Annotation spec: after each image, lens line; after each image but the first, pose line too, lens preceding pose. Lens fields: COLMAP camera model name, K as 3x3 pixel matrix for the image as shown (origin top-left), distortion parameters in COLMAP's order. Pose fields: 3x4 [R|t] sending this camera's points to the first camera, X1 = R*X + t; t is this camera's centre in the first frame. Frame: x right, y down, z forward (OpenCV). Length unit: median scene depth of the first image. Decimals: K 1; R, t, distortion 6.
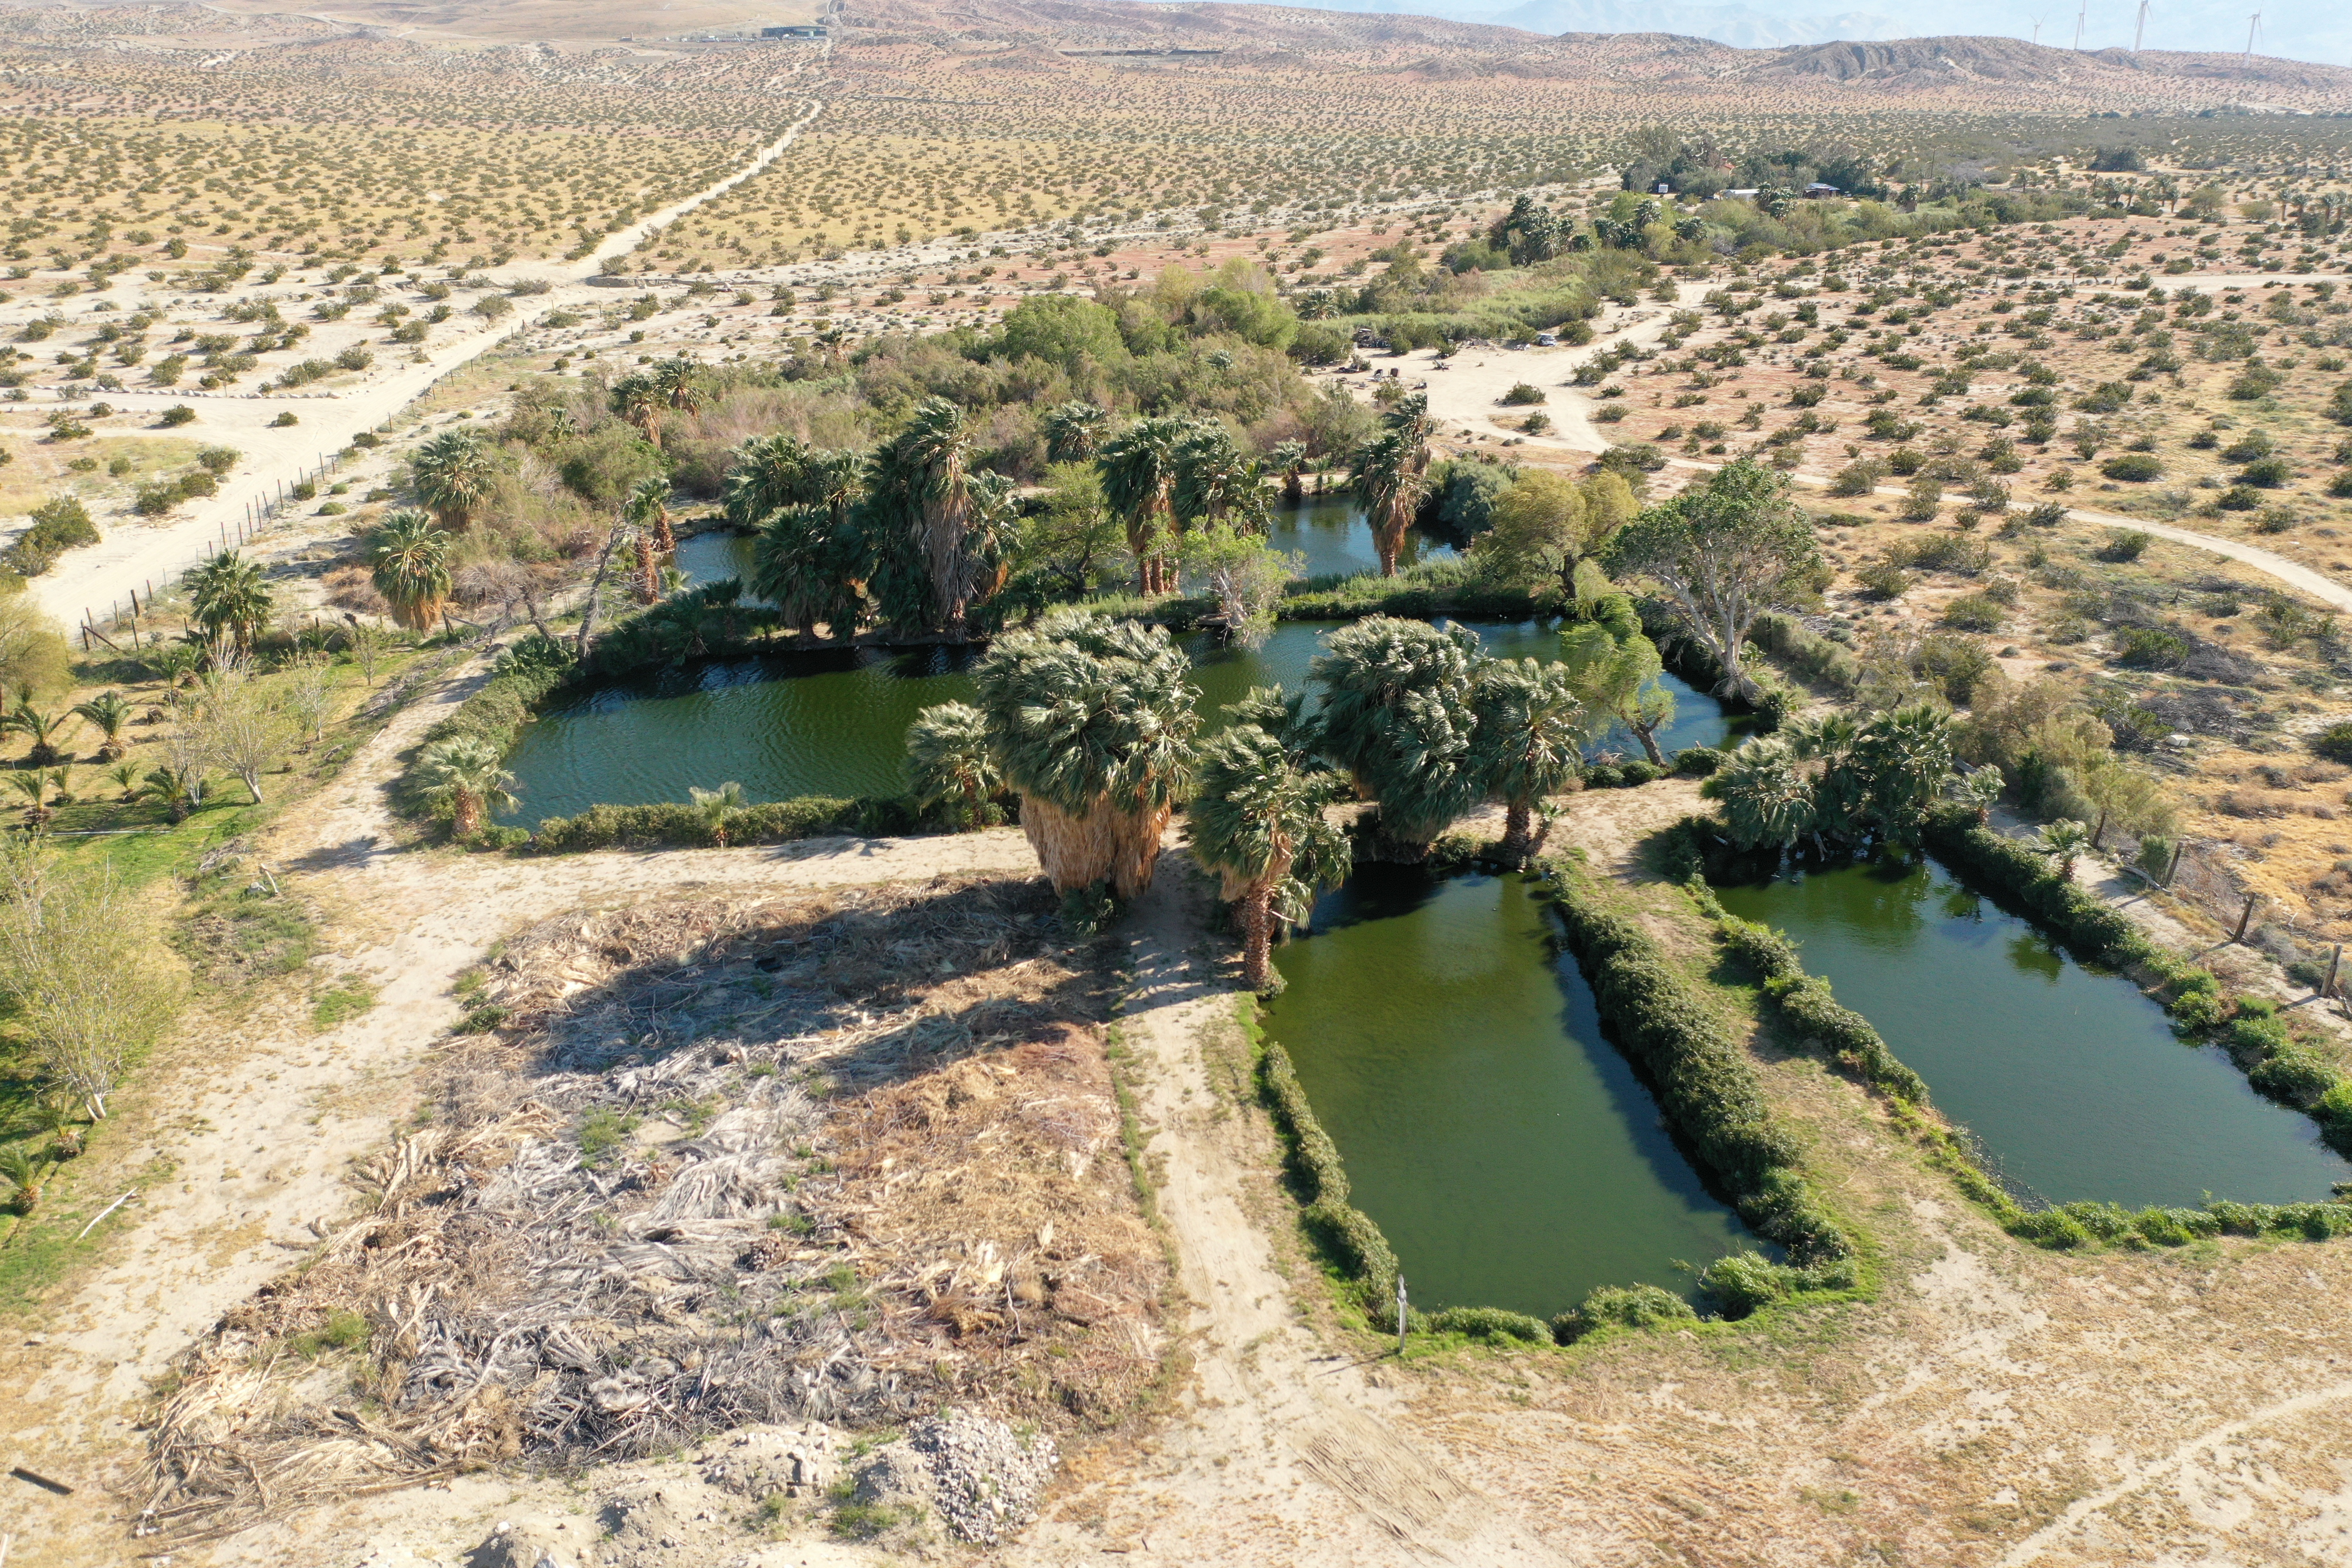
lens RADIAL K [[1807.2, 0, 1179.2], [0, 1807.2, 781.8], [0, 0, 1]] dist [-0.024112, 0.000011]
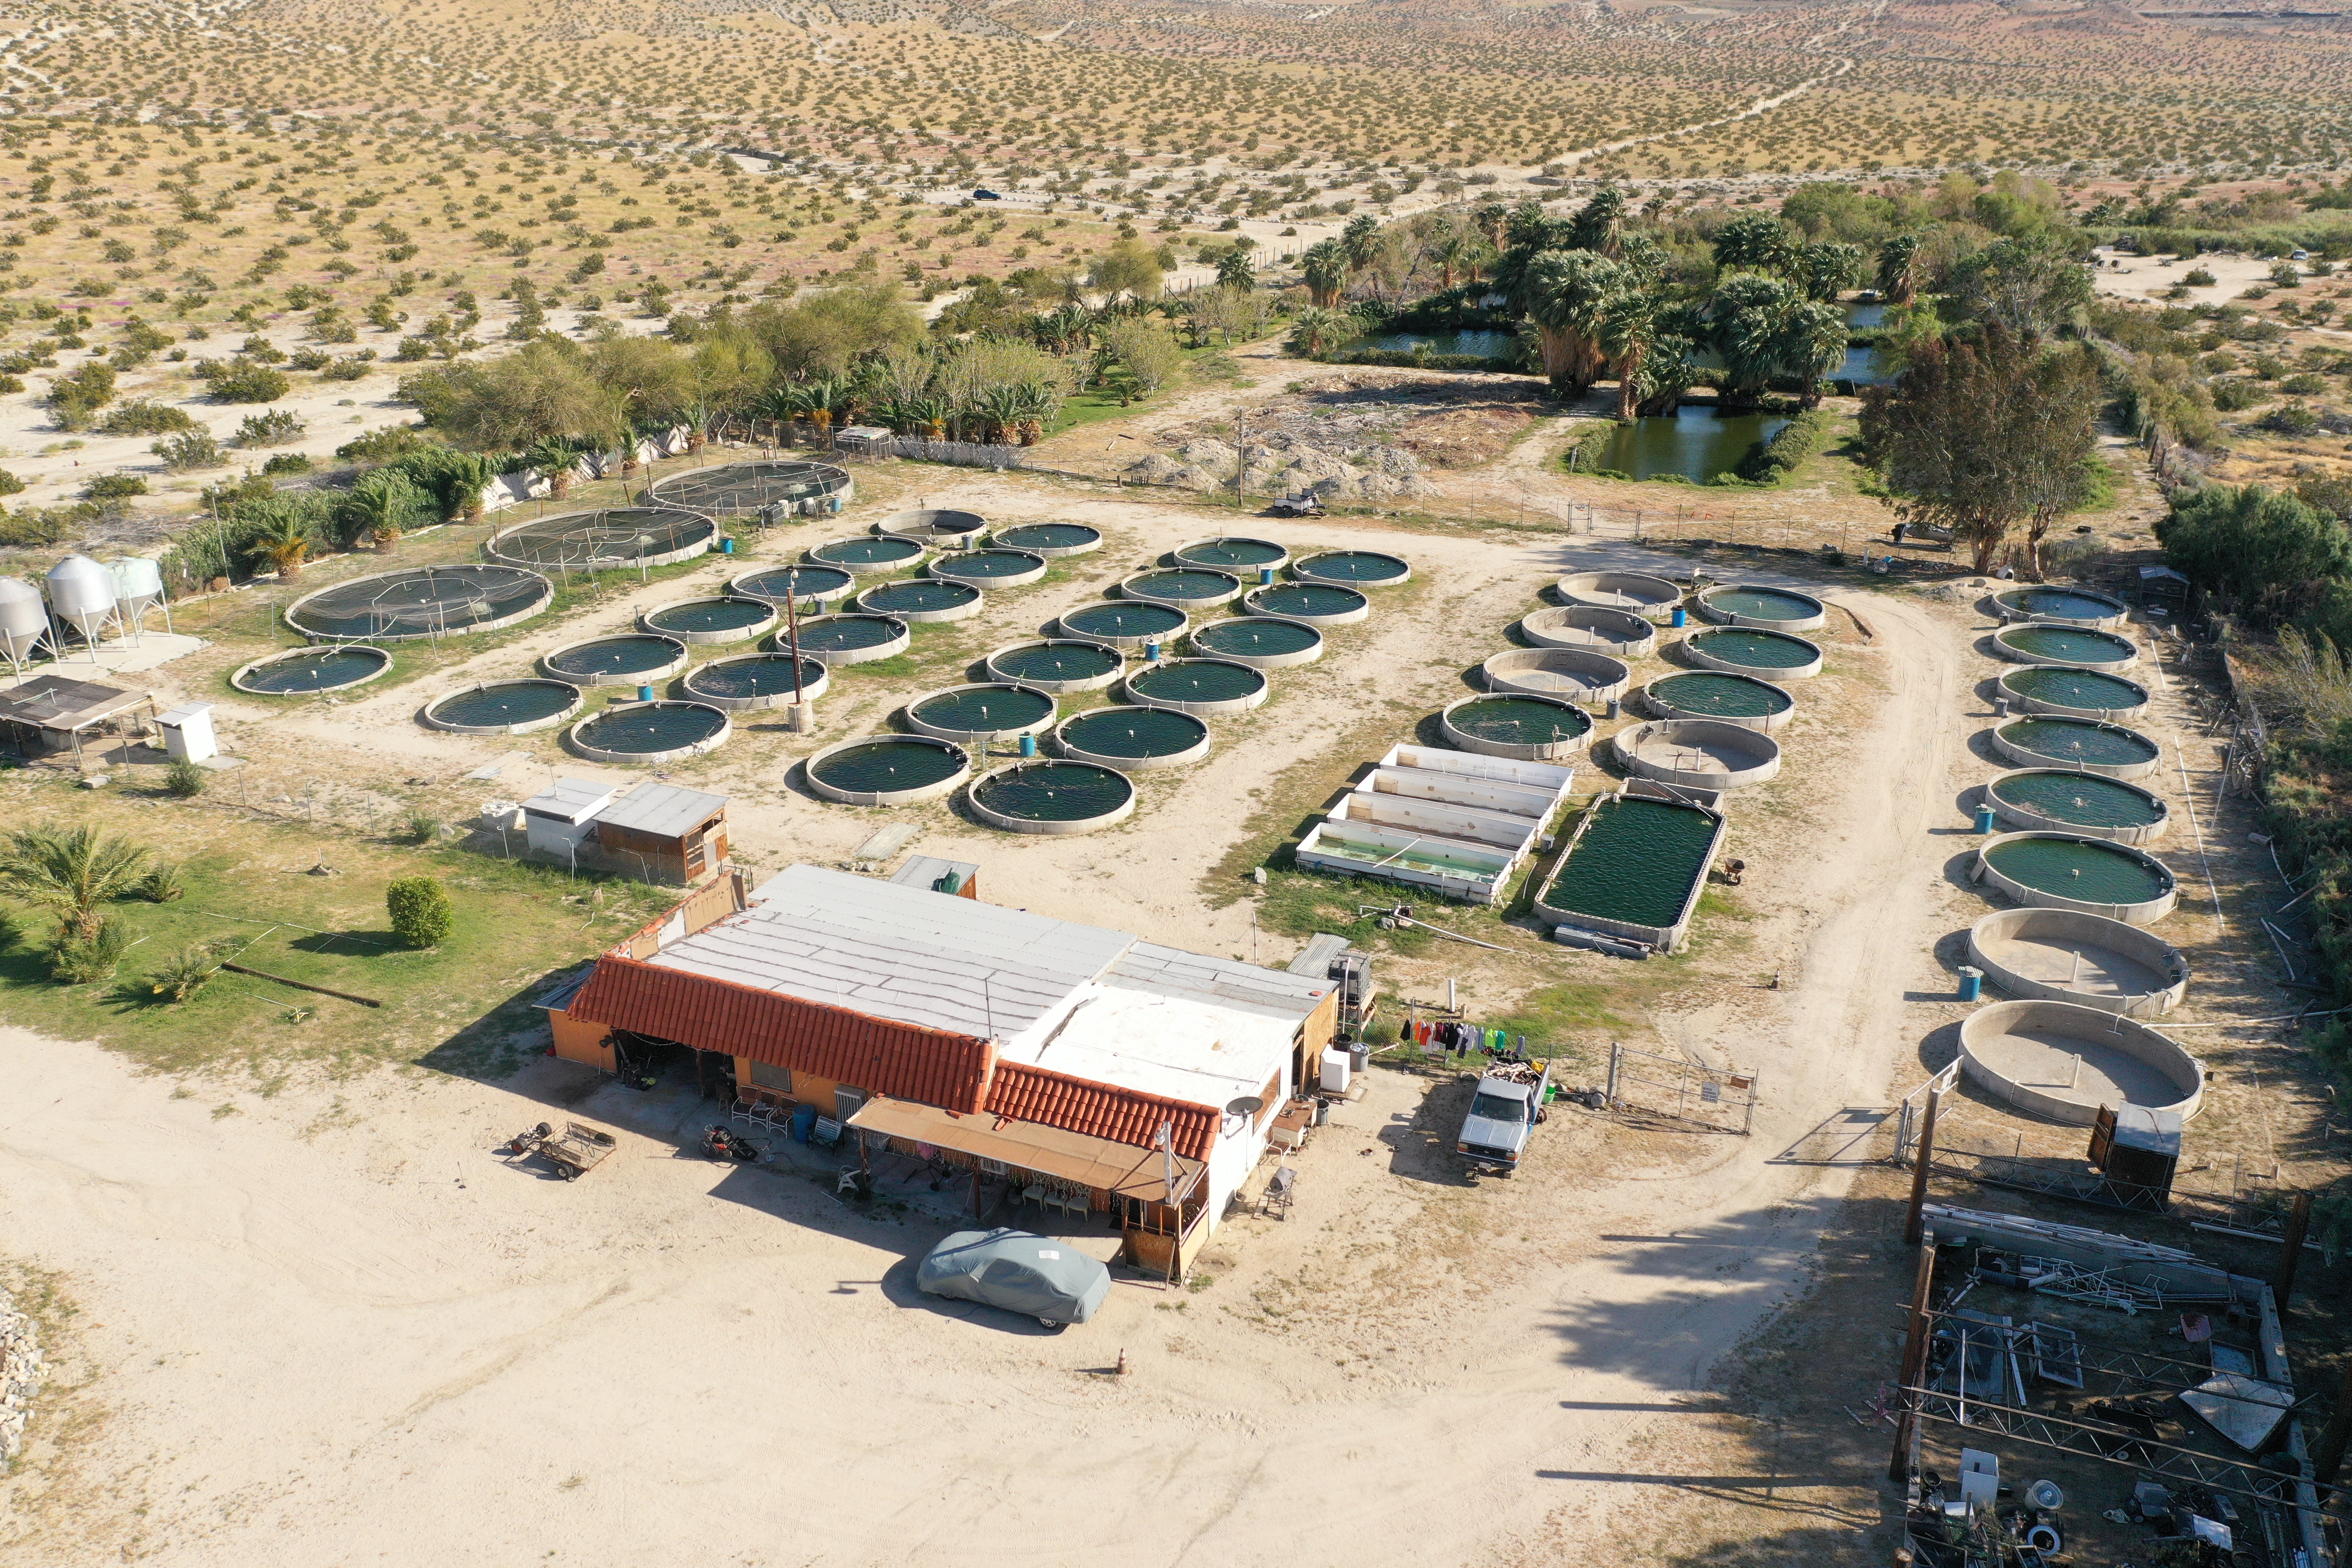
lens RADIAL K [[1807.2, 0, 1174.5], [0, 1807.2, 784.9], [0, 0, 1]] dist [-0.024112, 0.000011]
pose [[0.858889, 0.199743, -0.471607, 0.120754], [-0.189838, 0.979383, 0.069071, 0.086435], [0.475680, 0.030205, 0.879100, -0.197982]]
